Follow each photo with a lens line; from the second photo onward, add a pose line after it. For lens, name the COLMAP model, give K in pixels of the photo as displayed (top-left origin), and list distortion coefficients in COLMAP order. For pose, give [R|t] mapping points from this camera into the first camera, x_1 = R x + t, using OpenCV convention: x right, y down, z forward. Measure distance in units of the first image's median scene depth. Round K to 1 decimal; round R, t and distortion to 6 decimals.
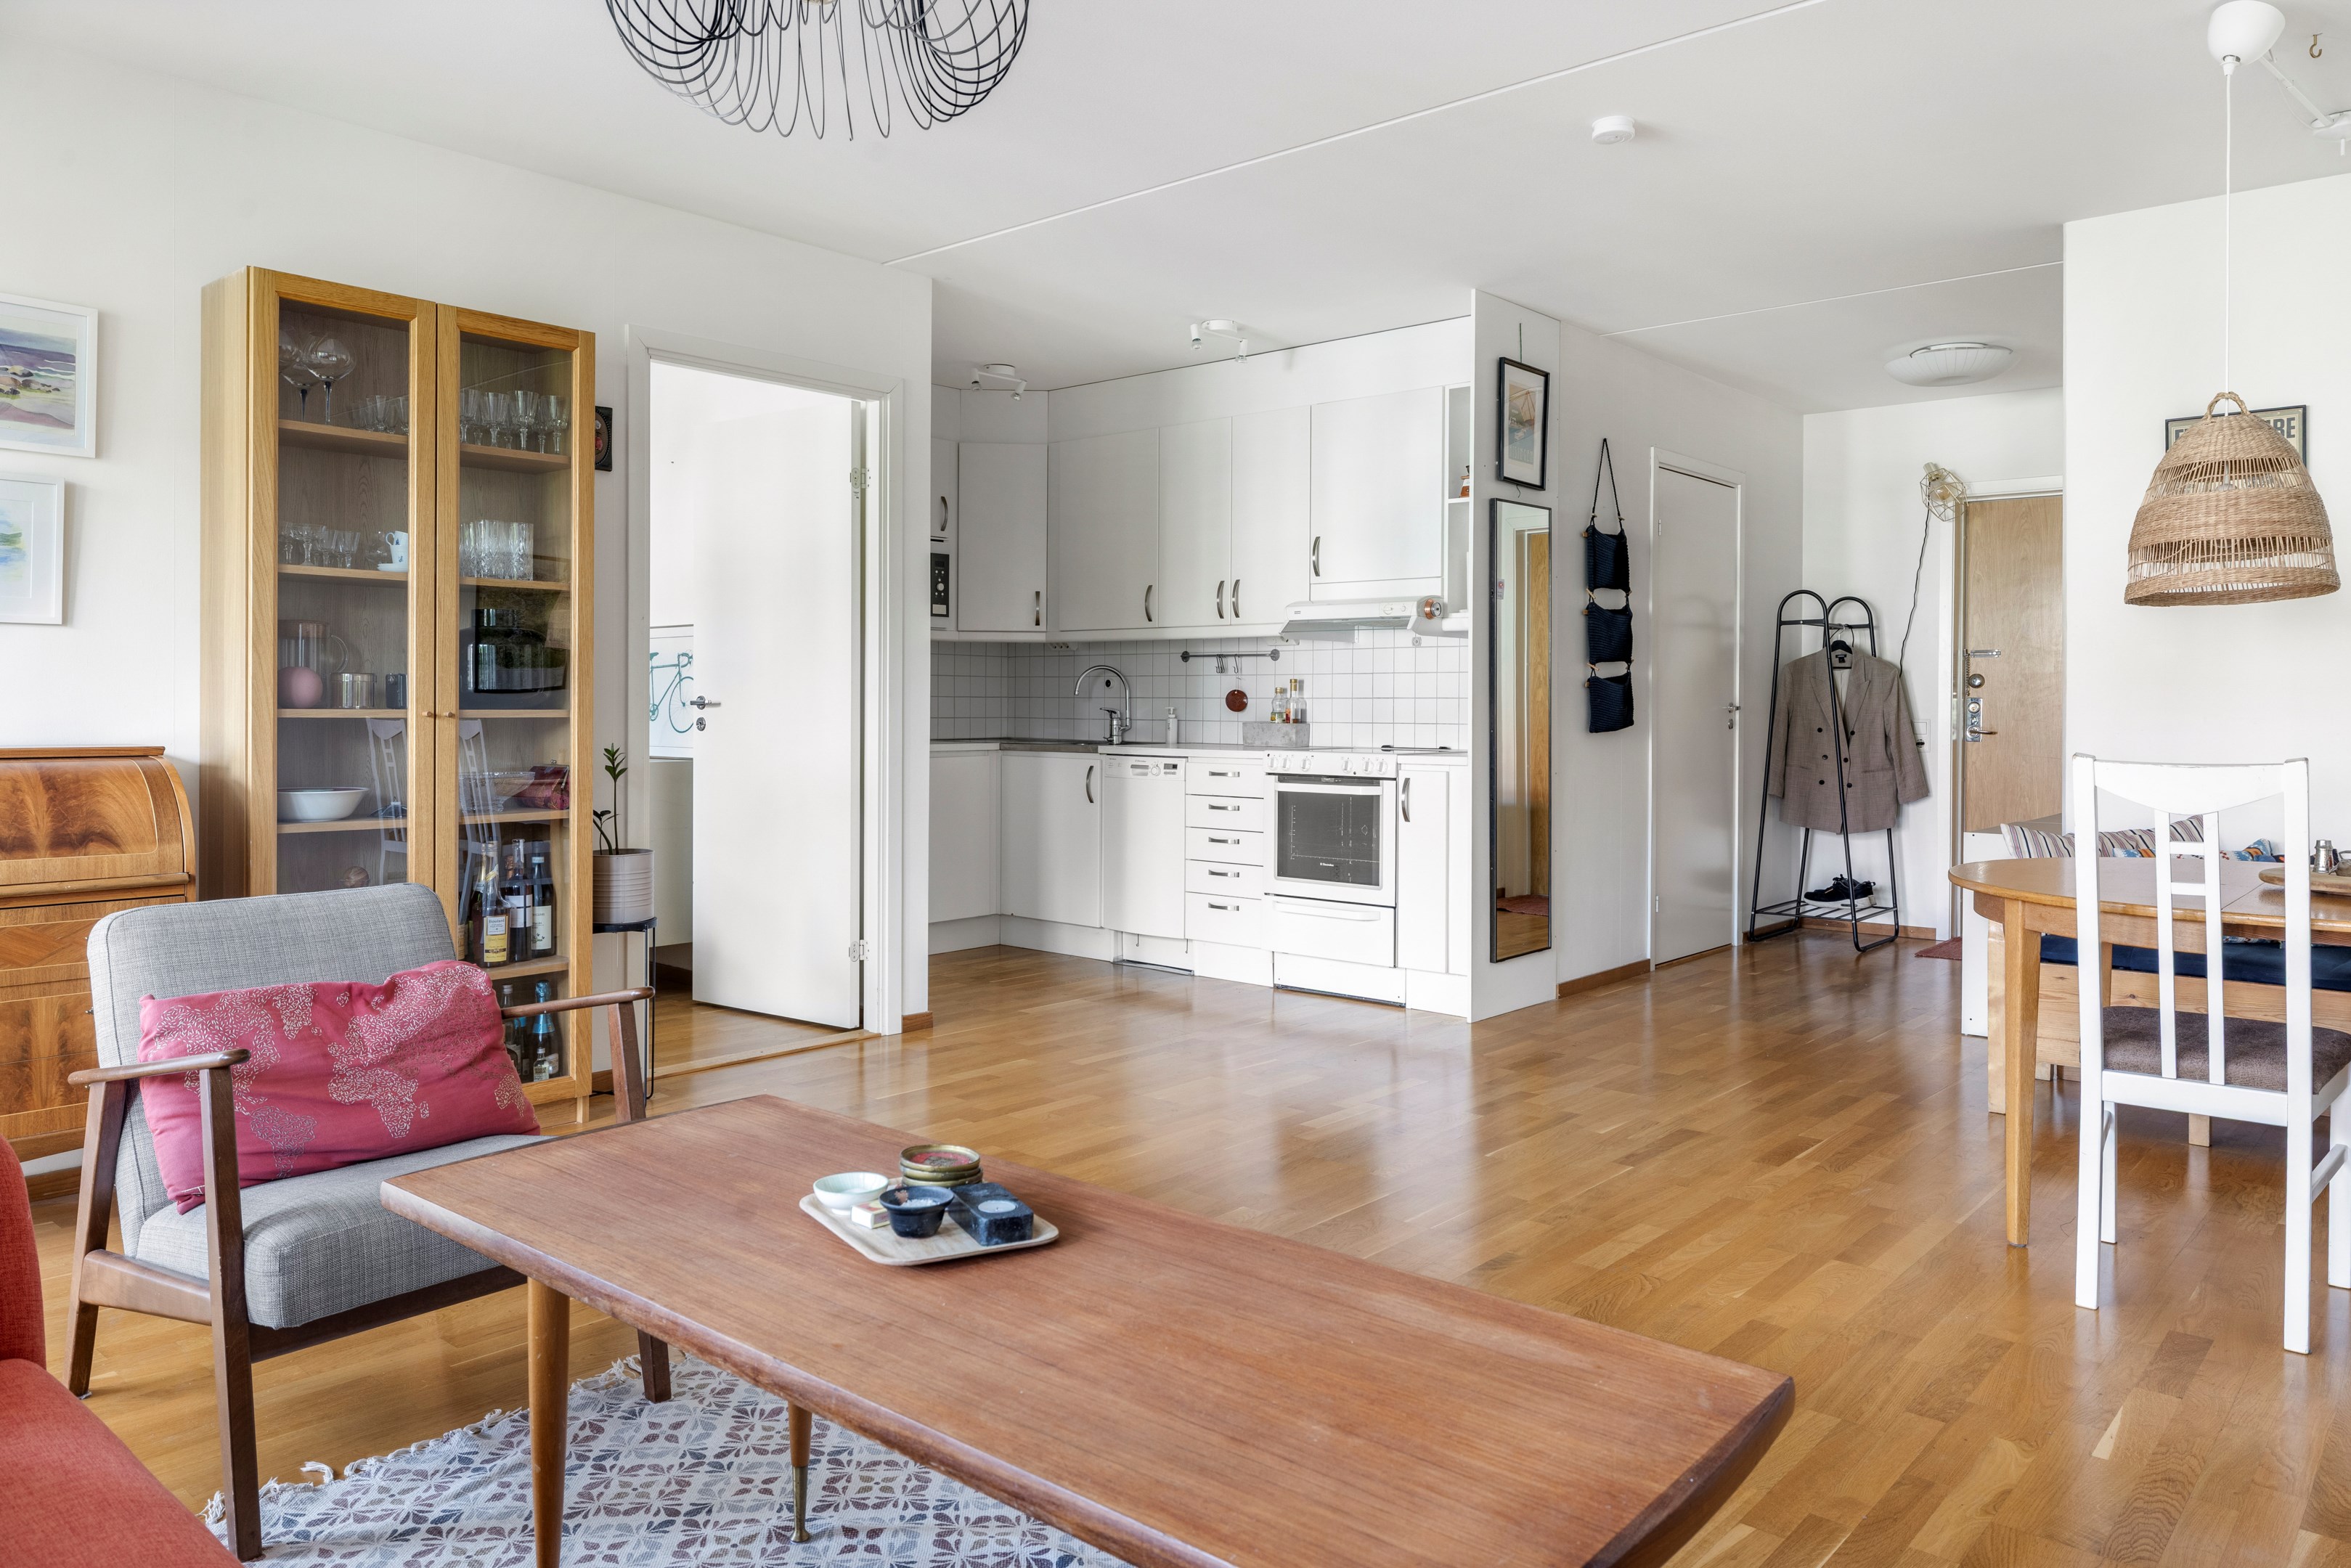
lens RADIAL K [[1590.5, 0, 1186.5], [0, 1590.5, 714.2], [0, 0, 1]] dist [0.002517, 0.003458]
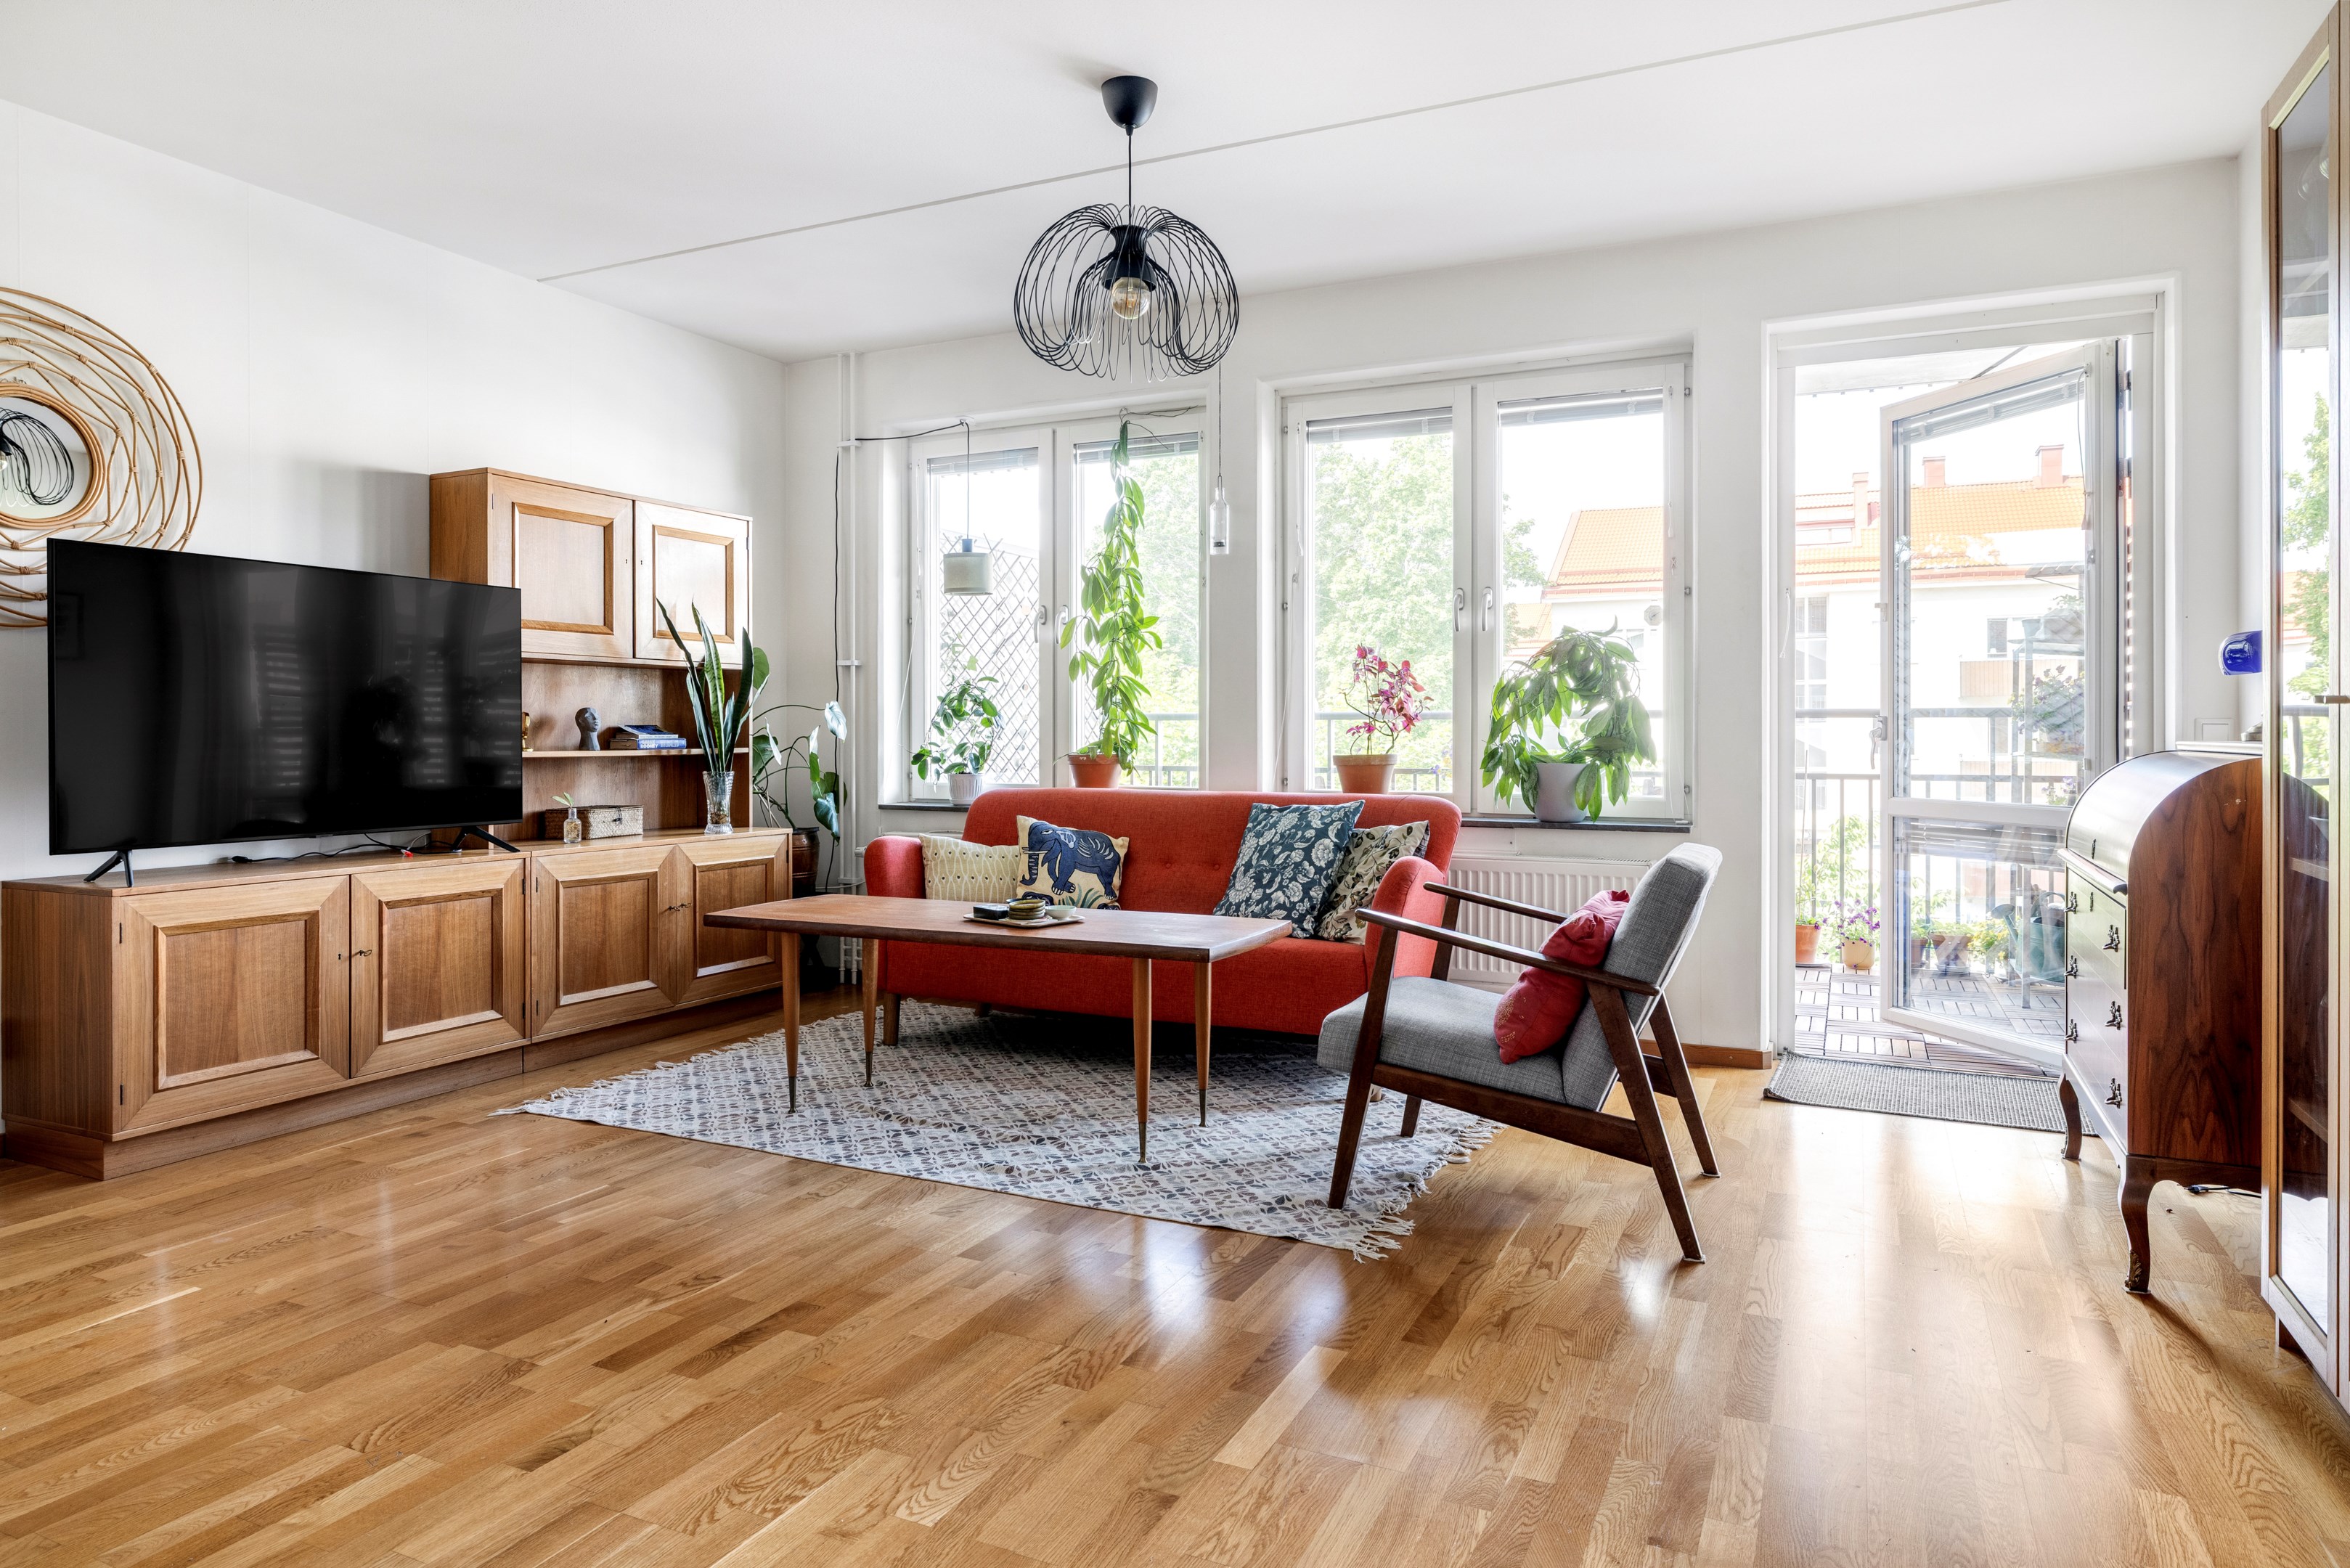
lens RADIAL K [[1439.3, 0, 1173.4], [0, 1439.3, 730.2], [0, 0, 1]] dist [-0.002773, 0.000739]
pose [[-0.964212, -0.005429, -0.265079, 0.048942], [-0.007116, 0.999960, 0.005406, 0.006312], [0.265039, 0.007099, -0.964212, 0.803215]]
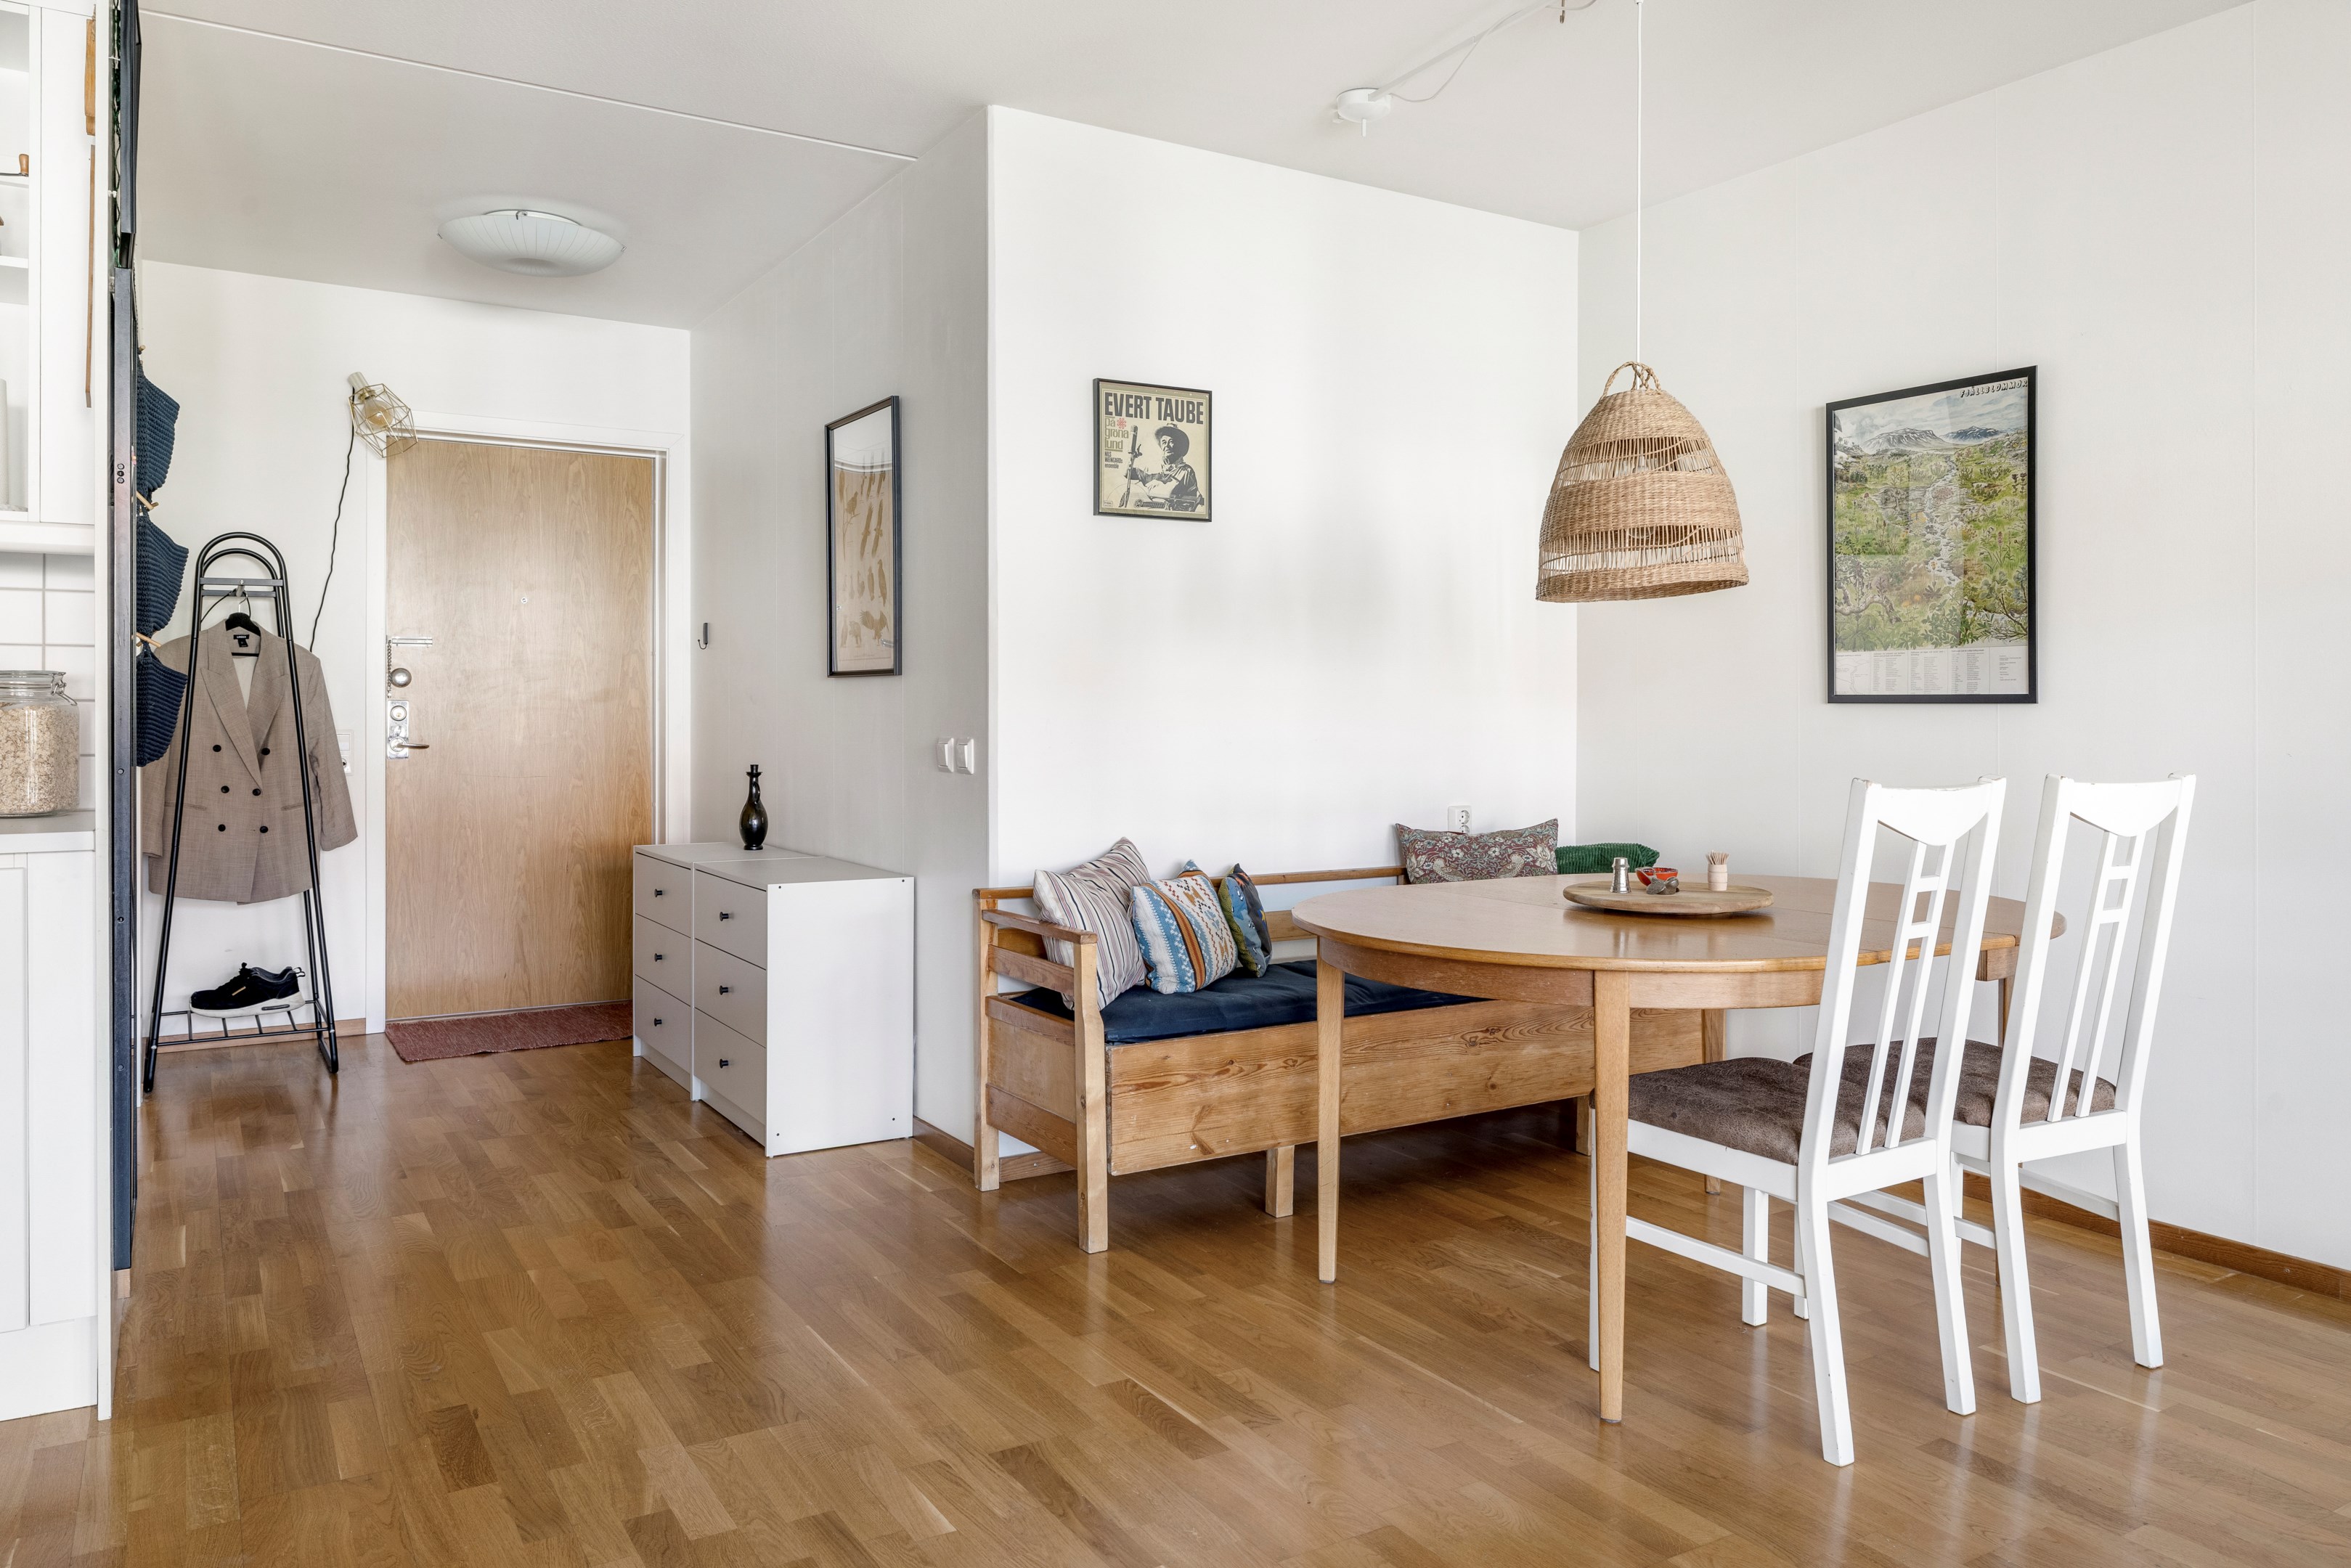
lens RADIAL K [[1642.7, 0, 1186.1], [0, 1642.7, 722.4], [0, 0, 1]] dist [0.000512, 0.003385]
pose [[0.300180, -0.009025, 0.953840, -0.143543], [0.004285, 0.999958, 0.008113, -0.005116], [-0.953873, 0.001652, 0.300206, 0.469369]]
